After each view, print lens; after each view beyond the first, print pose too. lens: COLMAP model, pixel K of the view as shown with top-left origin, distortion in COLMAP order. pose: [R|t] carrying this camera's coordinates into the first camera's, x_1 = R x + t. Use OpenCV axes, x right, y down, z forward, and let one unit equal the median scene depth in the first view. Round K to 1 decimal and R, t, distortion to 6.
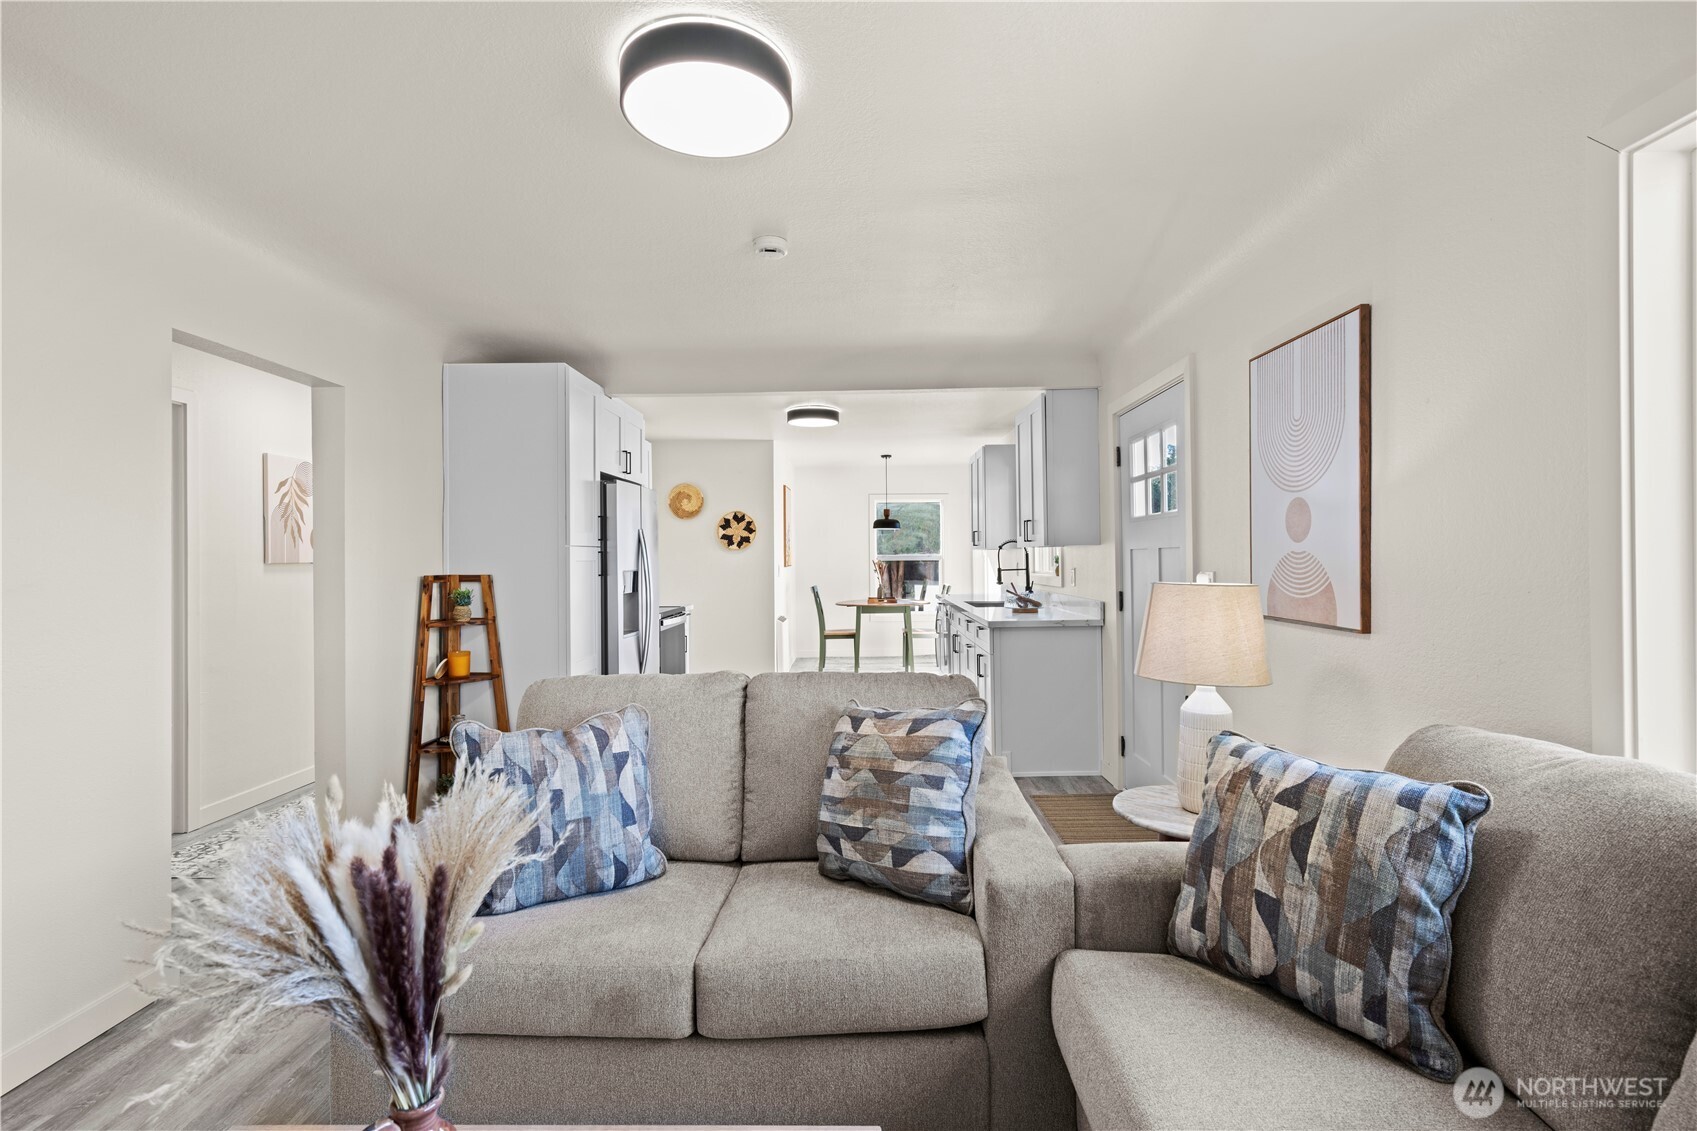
lens RADIAL K [[774.7, 0, 848.9], [0, 774.7, 557.2], [0, 0, 1]] dist [-0.001802, -0.000028]
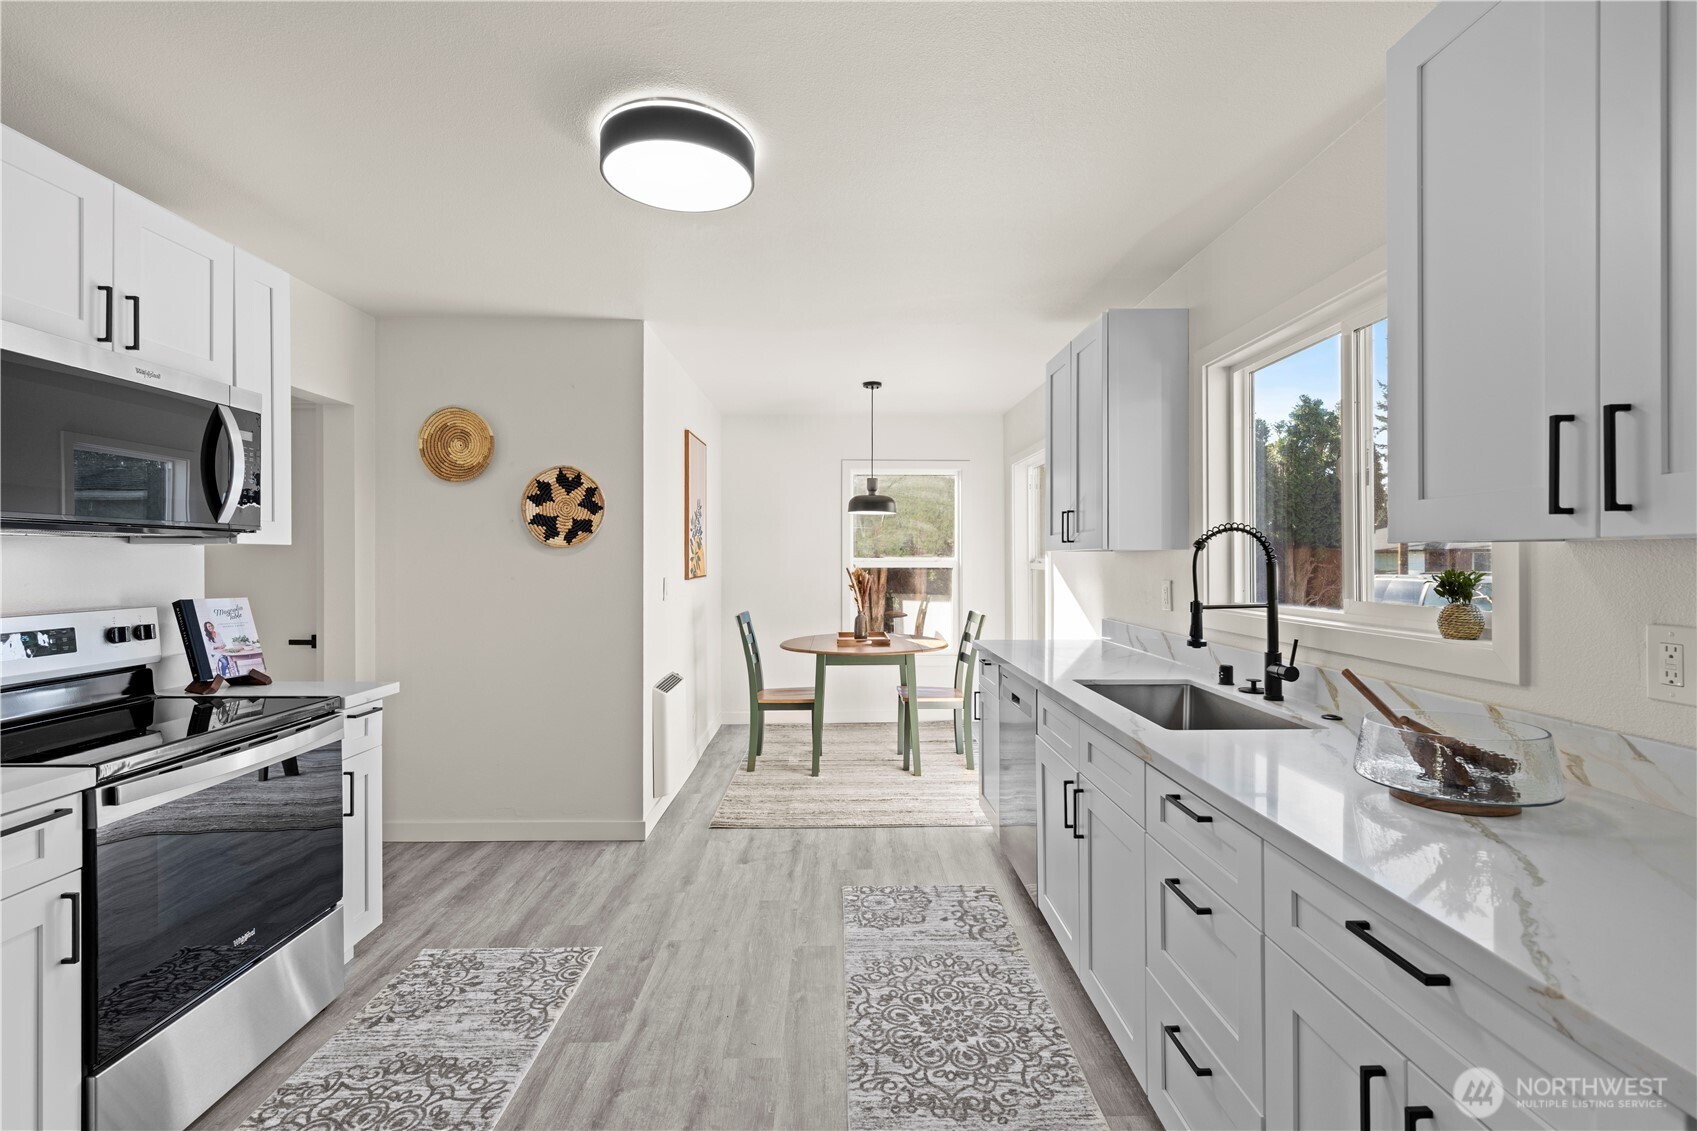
lens RADIAL K [[732.1, 0, 848.5], [0, 732.1, 565.5], [0, 0, 1]] dist [0.000131, -0.000072]
pose [[0.999470, 0.007307, 0.031713, 0.045414], [-0.007658, 0.999911, 0.010964, -0.011168], [-0.031630, -0.011201, 0.999437, 1.407617]]
